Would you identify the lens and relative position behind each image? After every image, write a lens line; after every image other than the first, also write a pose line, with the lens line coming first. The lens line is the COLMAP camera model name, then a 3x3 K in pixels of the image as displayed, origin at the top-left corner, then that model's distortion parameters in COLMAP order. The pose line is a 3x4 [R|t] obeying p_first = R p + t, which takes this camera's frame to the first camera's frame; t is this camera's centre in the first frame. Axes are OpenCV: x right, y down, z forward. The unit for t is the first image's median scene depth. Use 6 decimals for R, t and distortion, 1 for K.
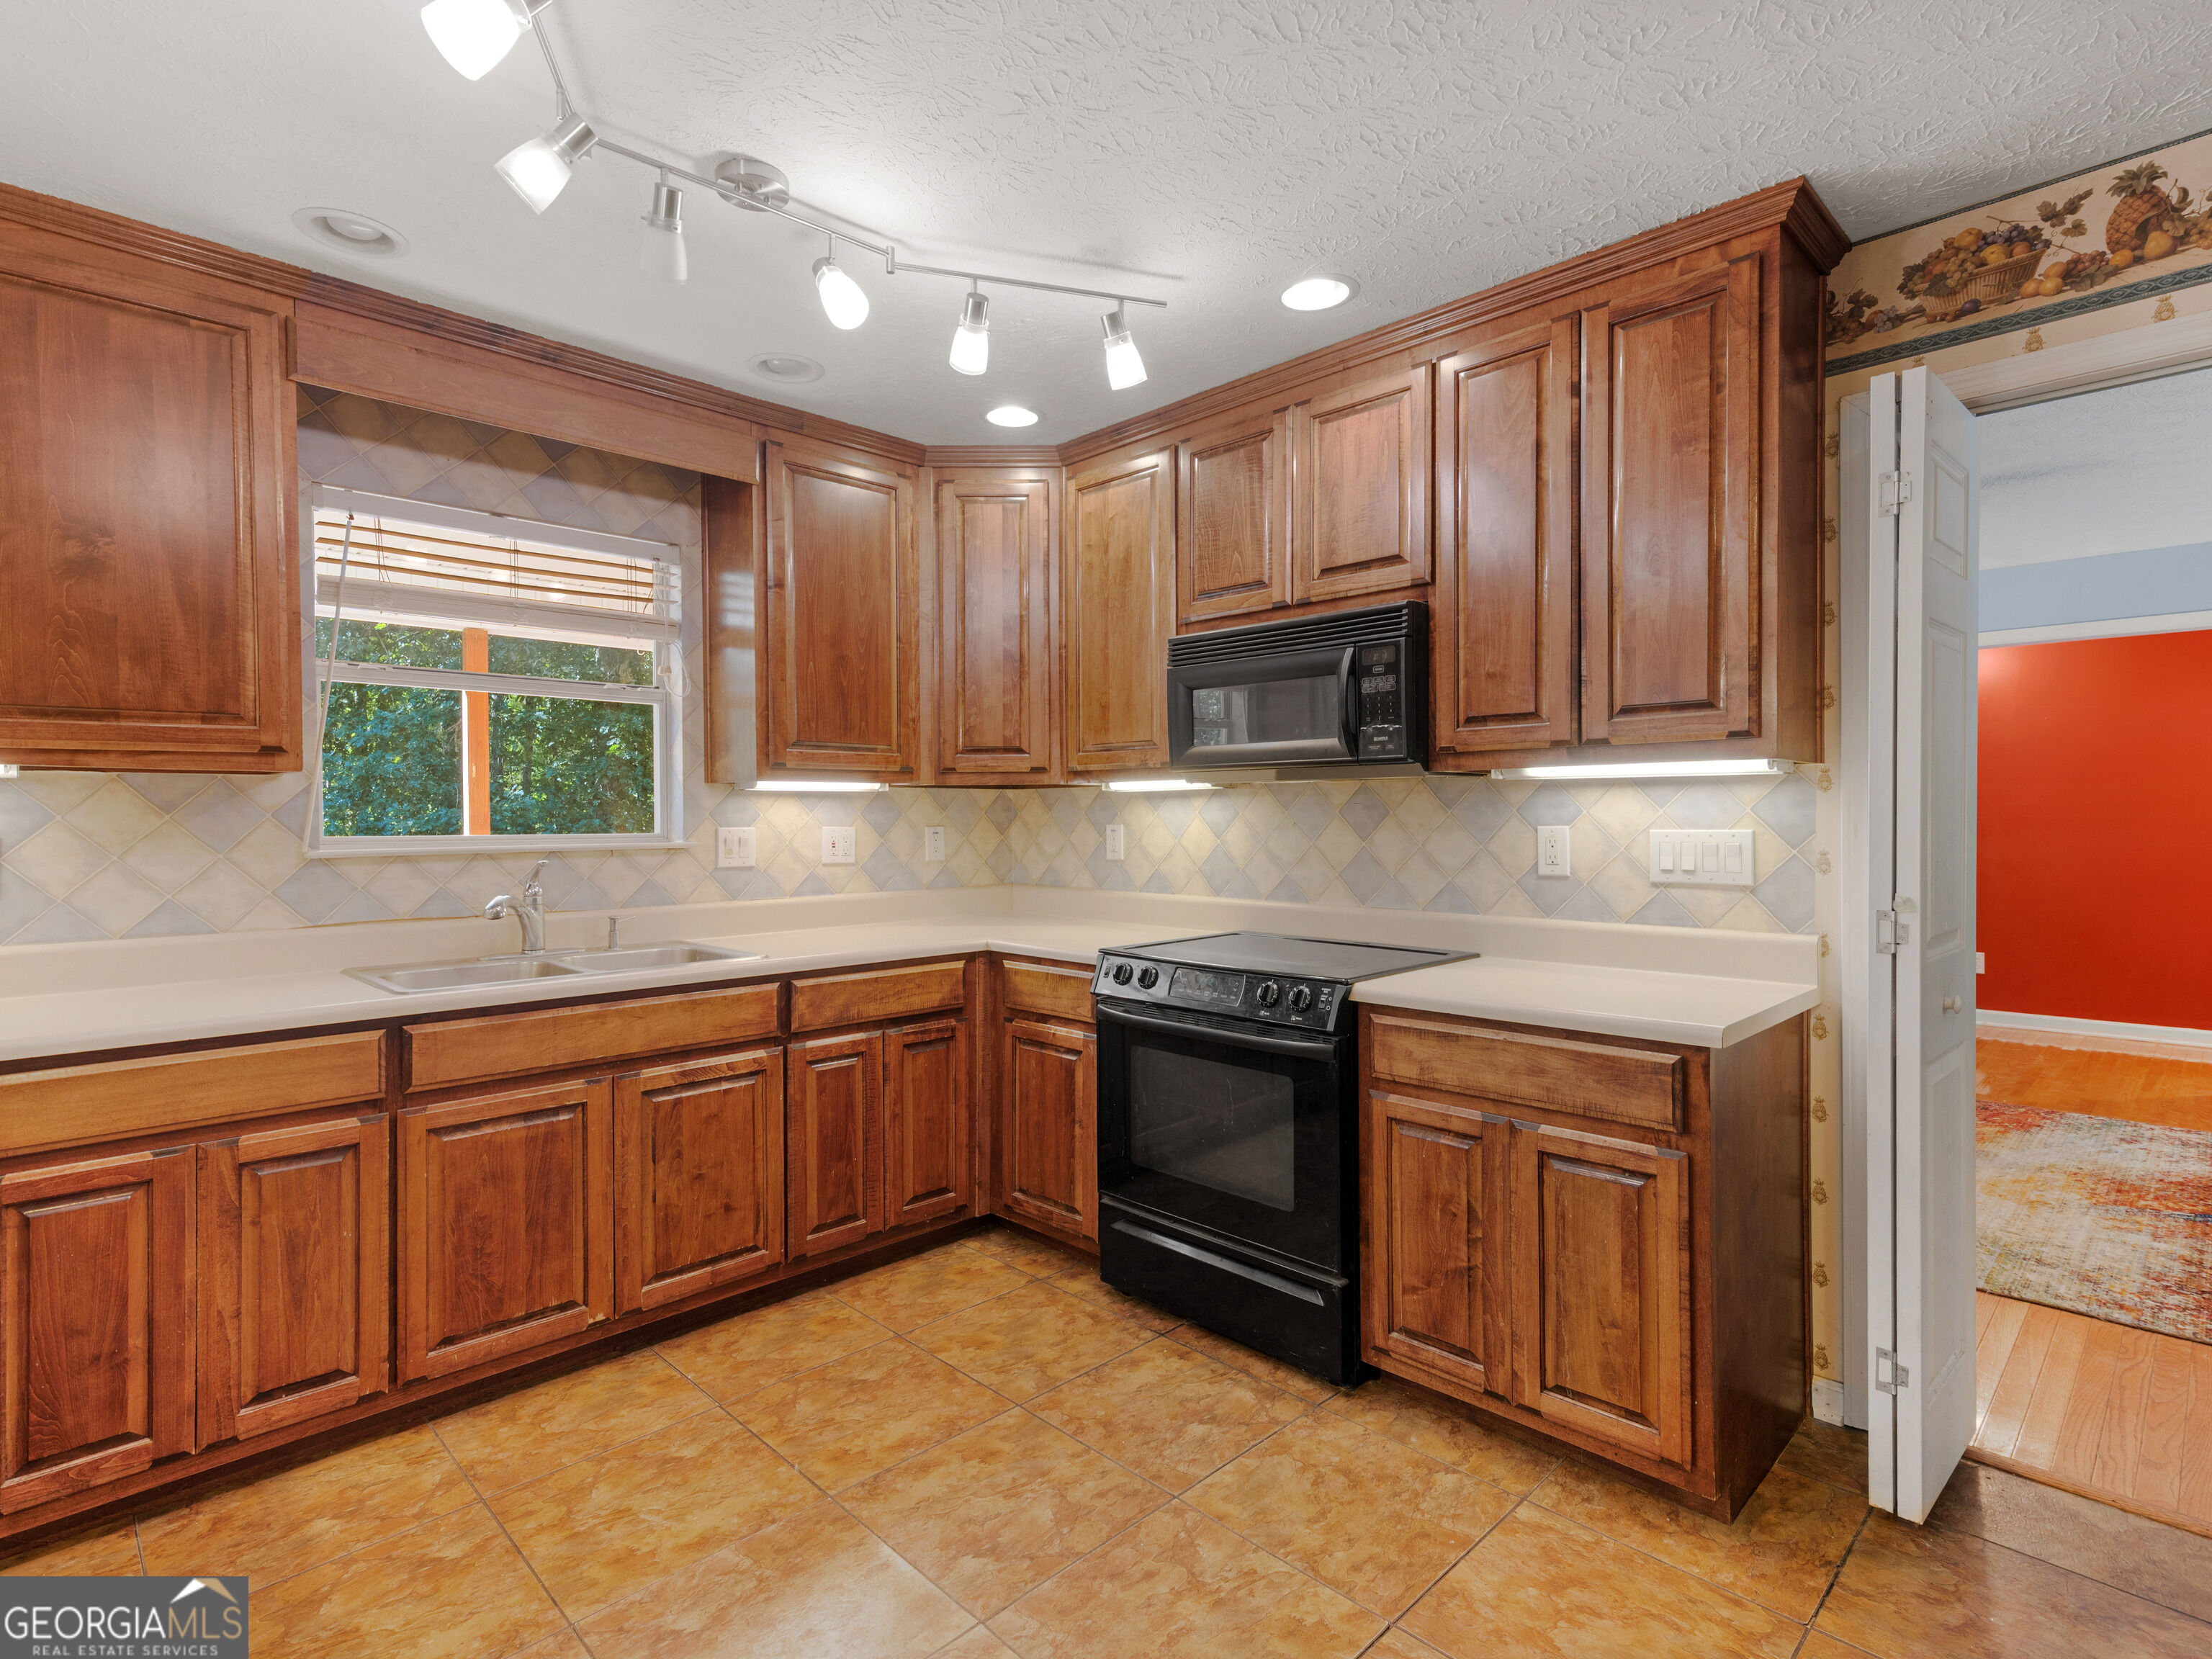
lens RADIAL K [[1099.5, 0, 1152.4], [0, 1099.5, 823.9], [0, 0, 1]] dist [0.006442, -0.000672]
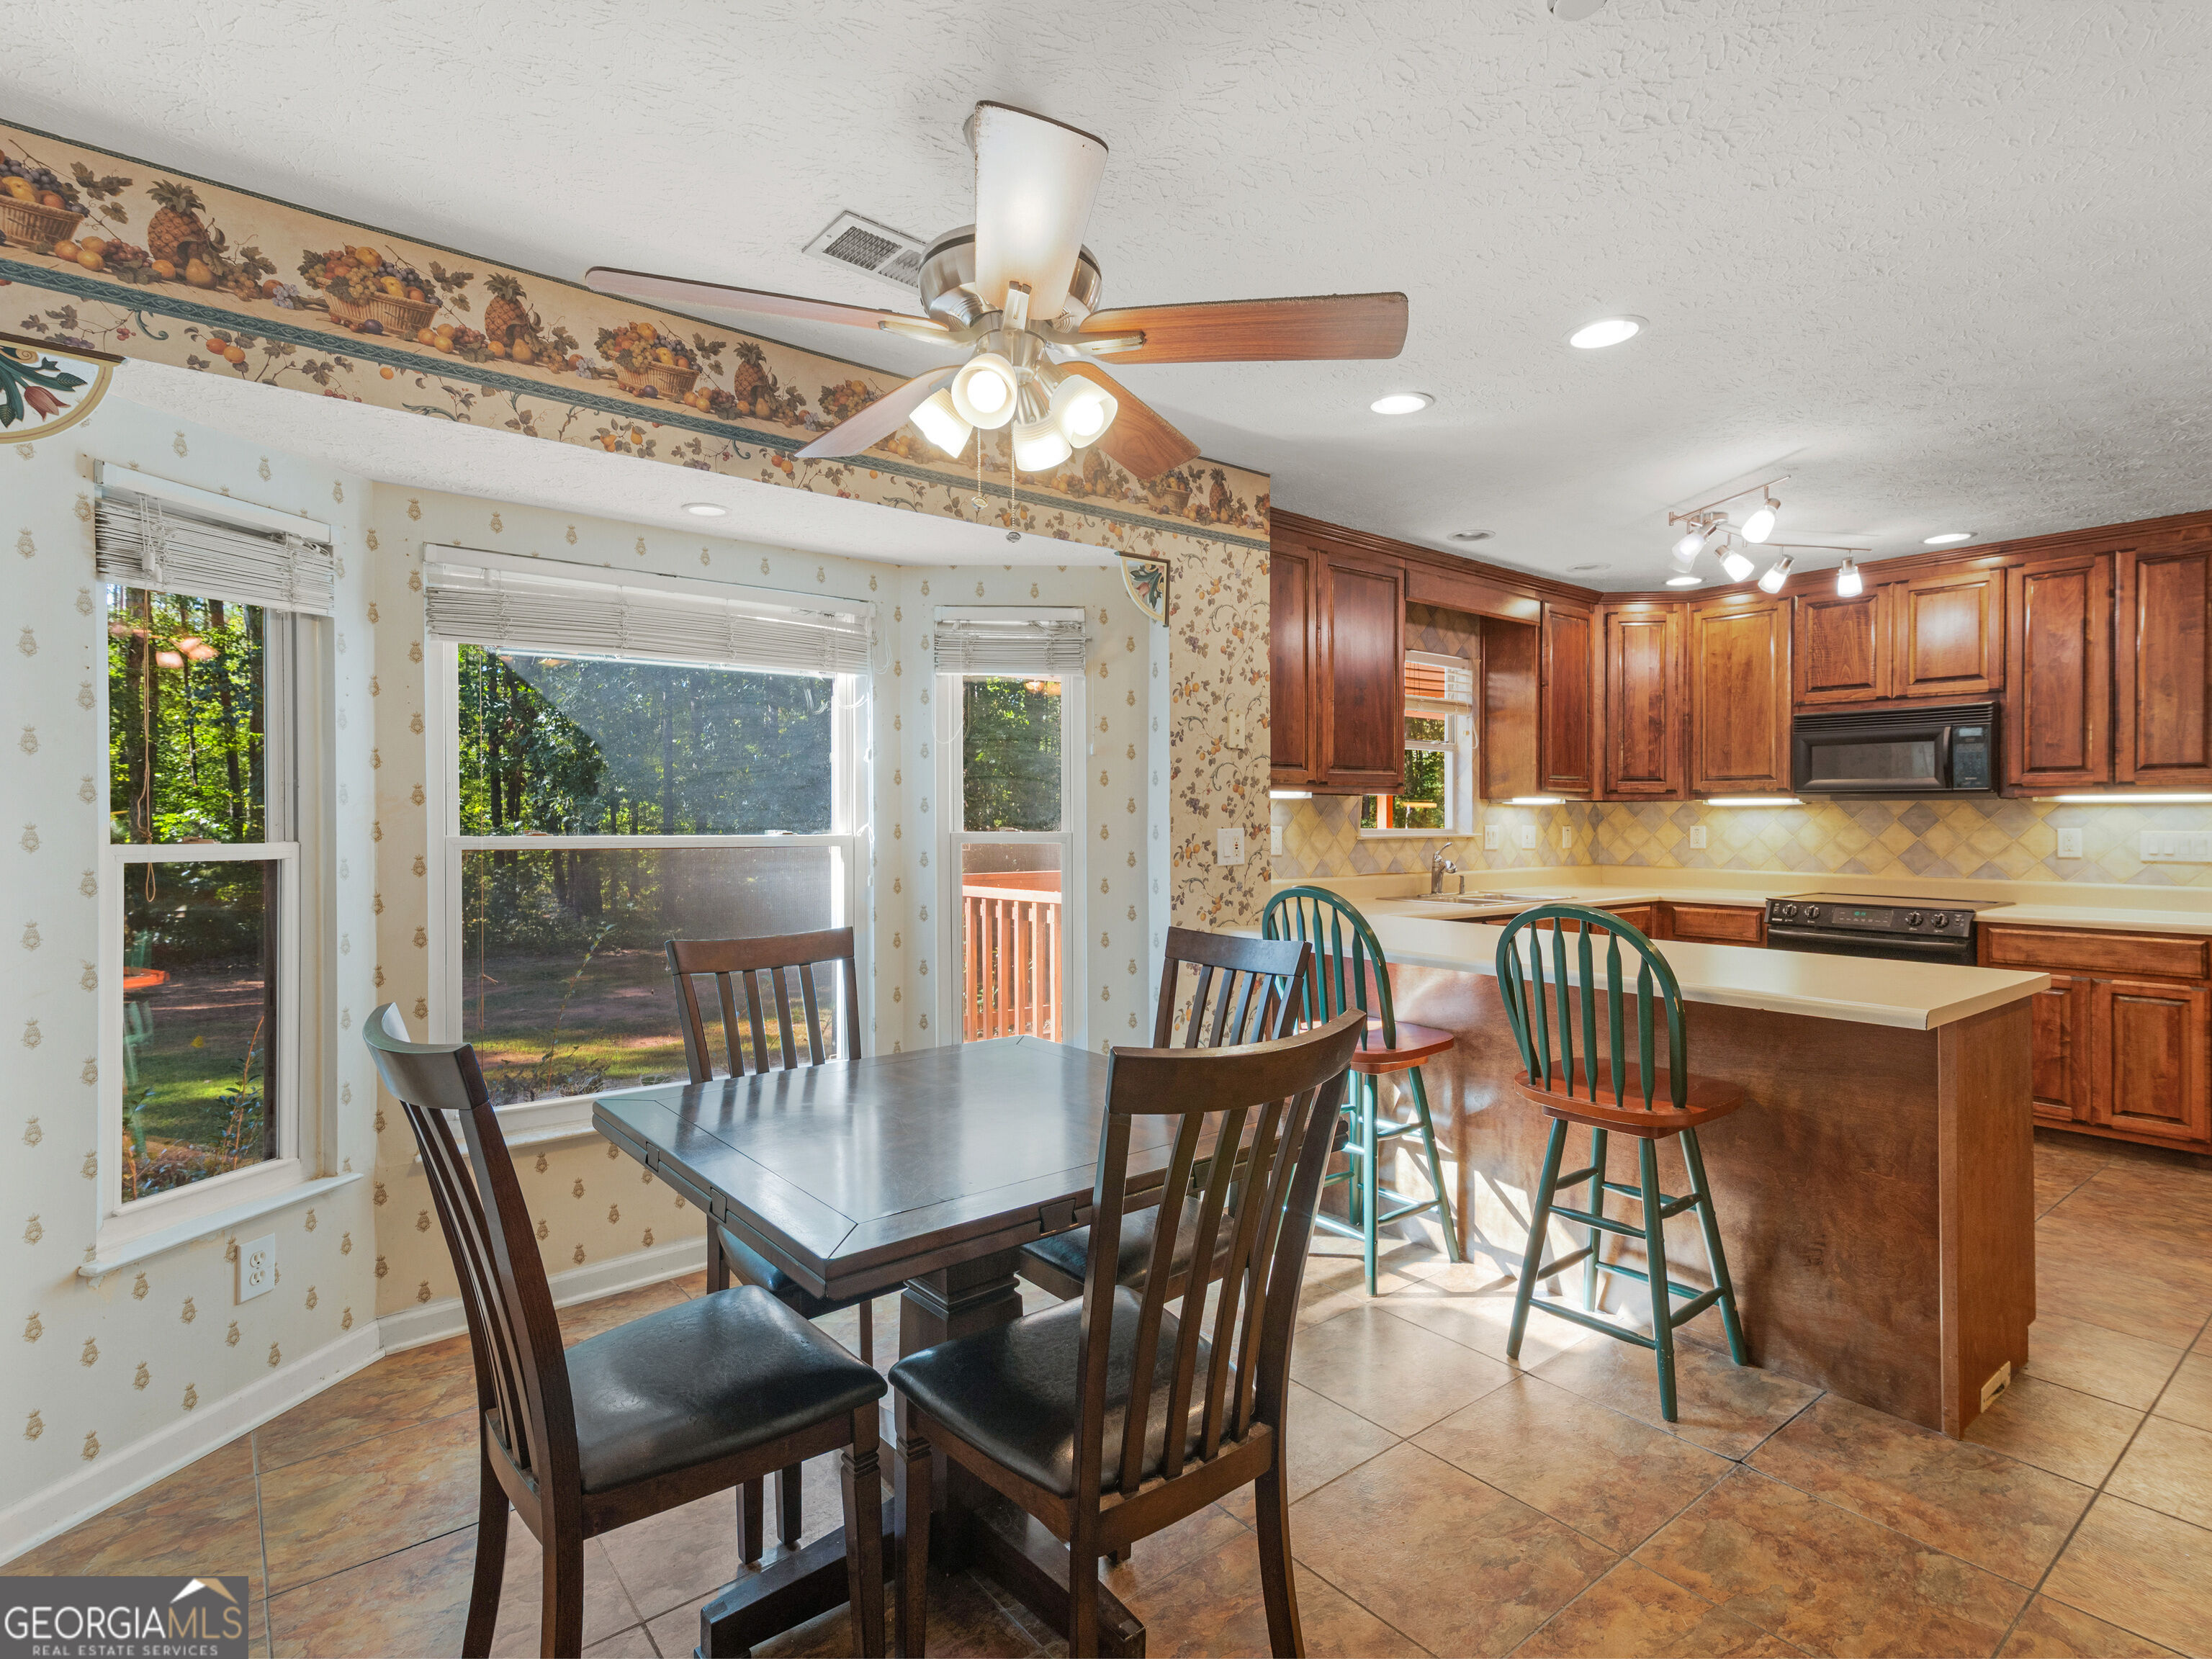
lens RADIAL K [[1136.0, 0, 1111.7], [0, 1136.0, 819.3], [0, 0, 1]] dist [0.004981, -0.000808]
pose [[0.992660, 0.008383, -0.120648, -0.982087], [-0.009153, 0.999941, -0.005831, 0.012238], [0.120592, 0.006892, 0.992678, -1.032093]]
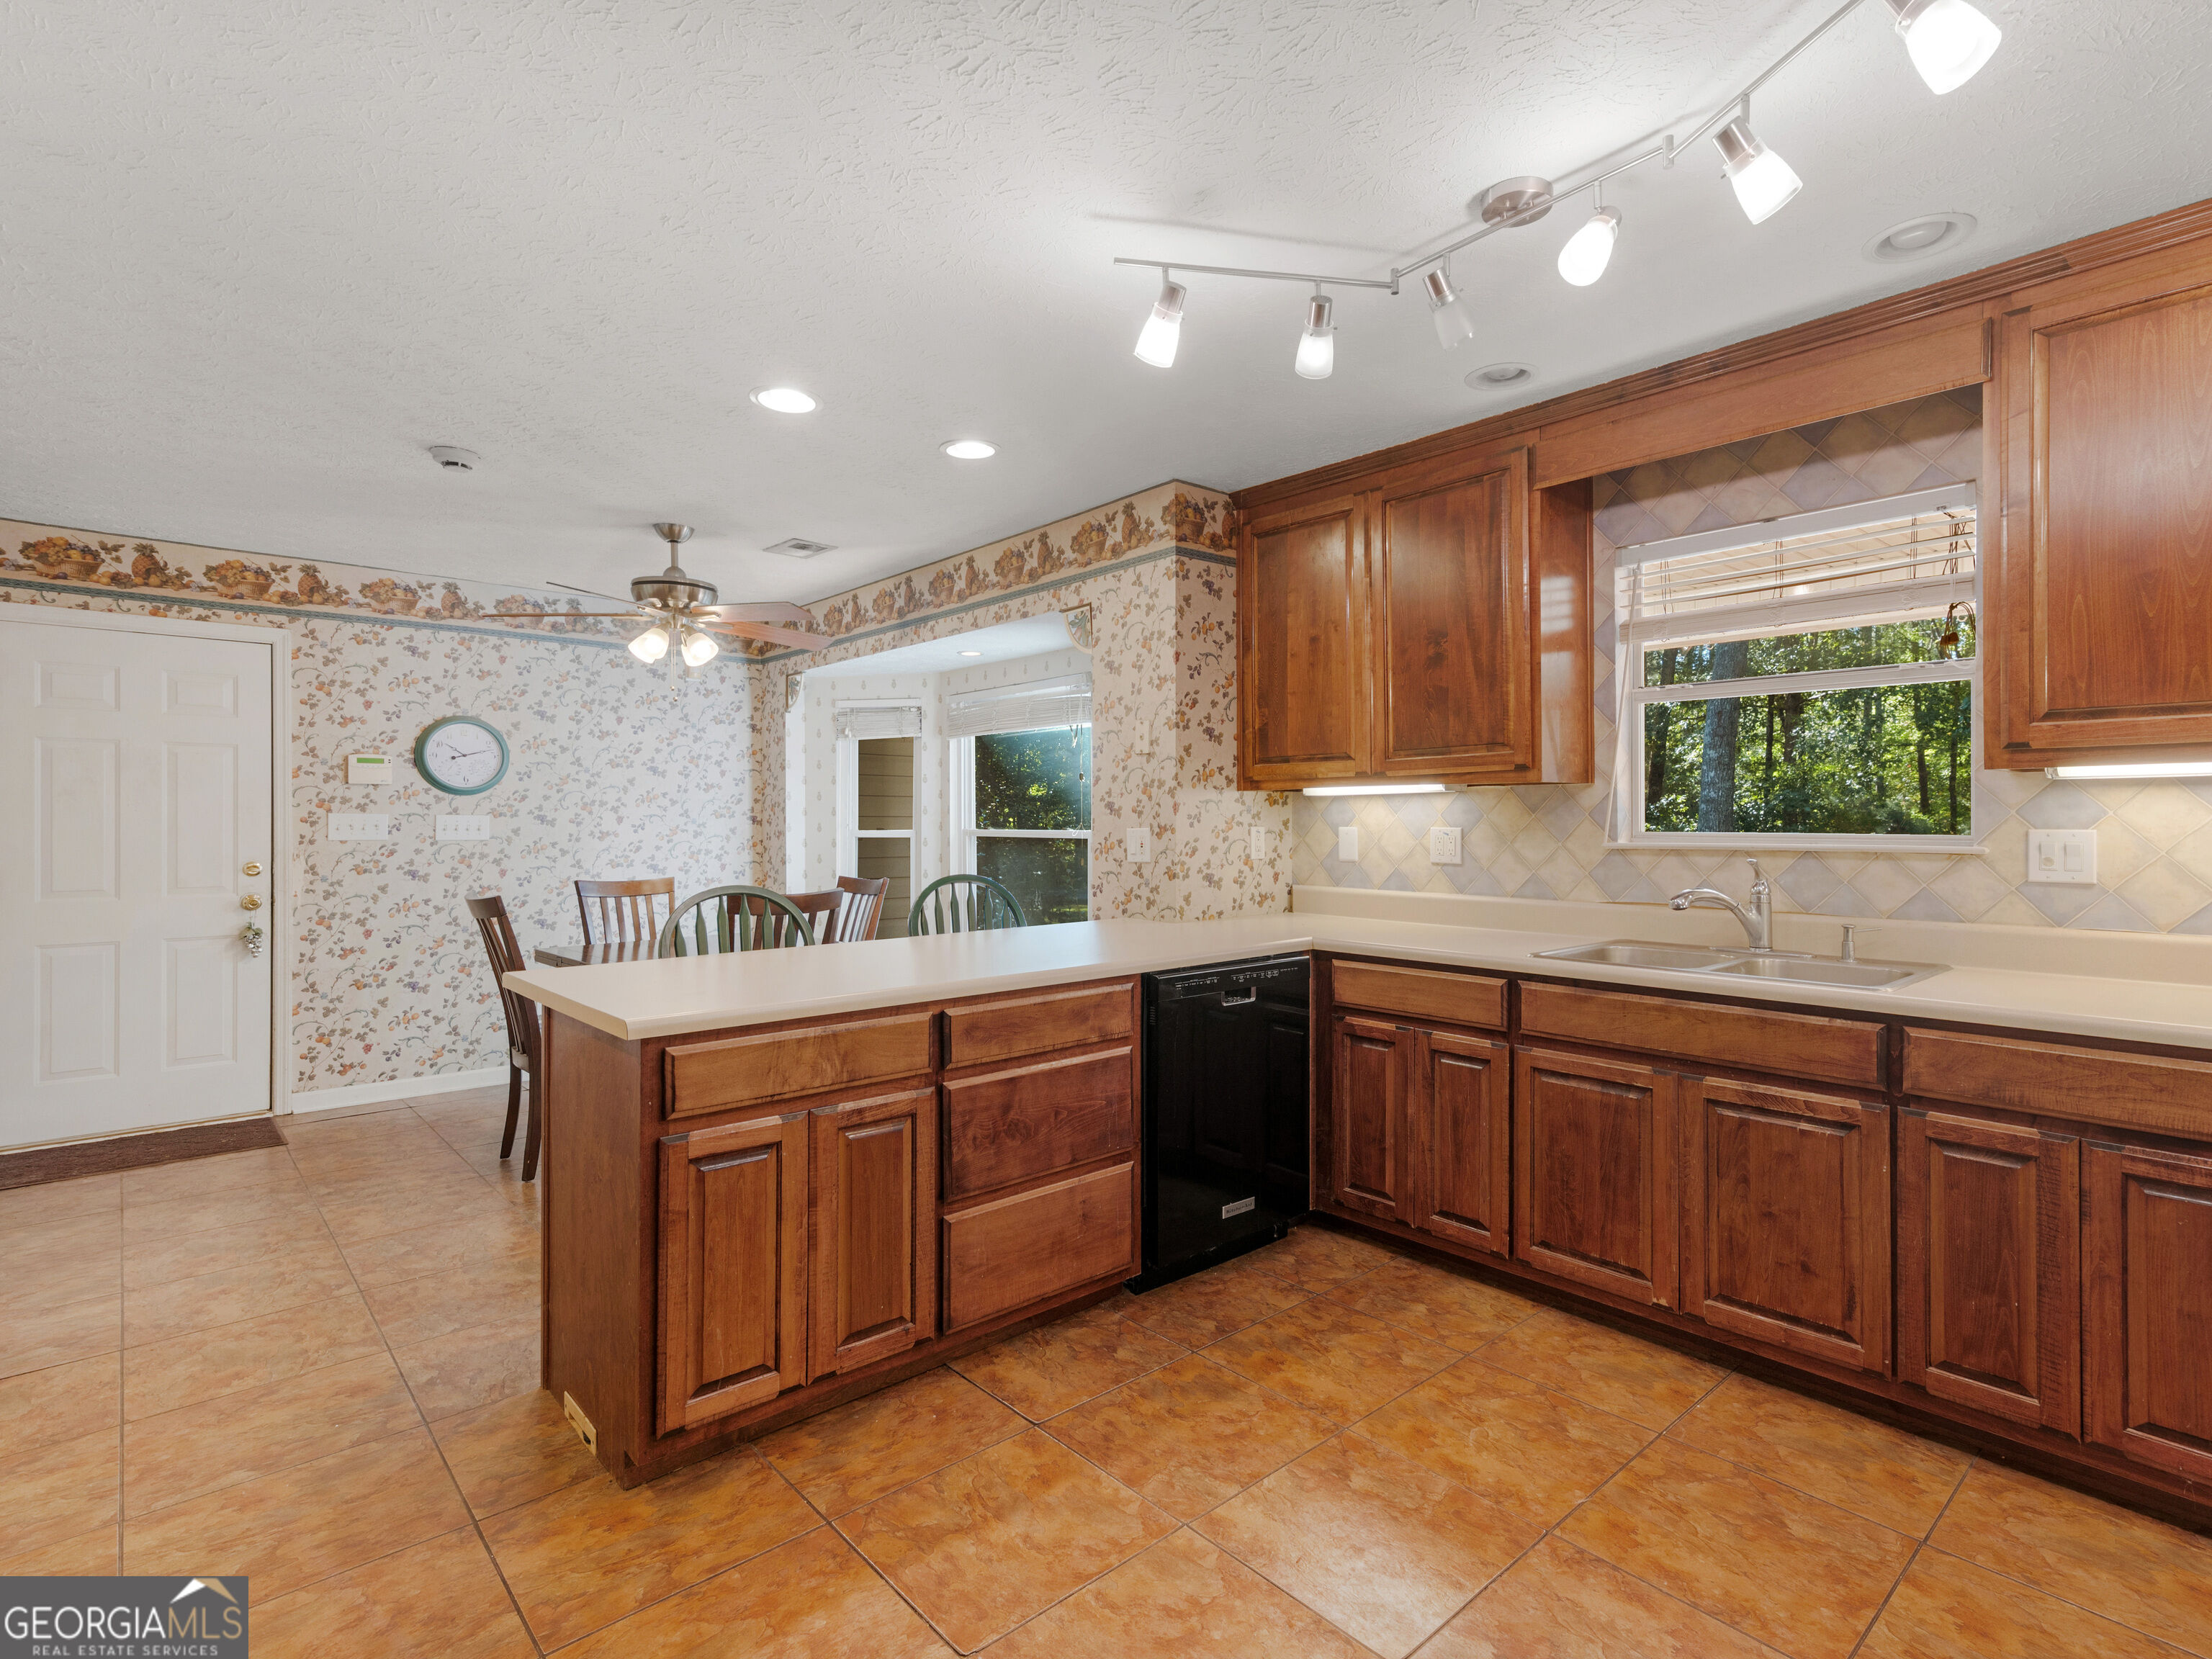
lens RADIAL K [[1099.5, 0, 1152.4], [0, 1099.5, 823.9], [0, 0, 1]] dist [0.006442, -0.000672]
pose [[-0.063921, 0.008819, -0.997916, 0.542084], [-0.004503, 0.999948, 0.009126, -0.006141], [0.997945, 0.005077, -0.063878, 0.576675]]
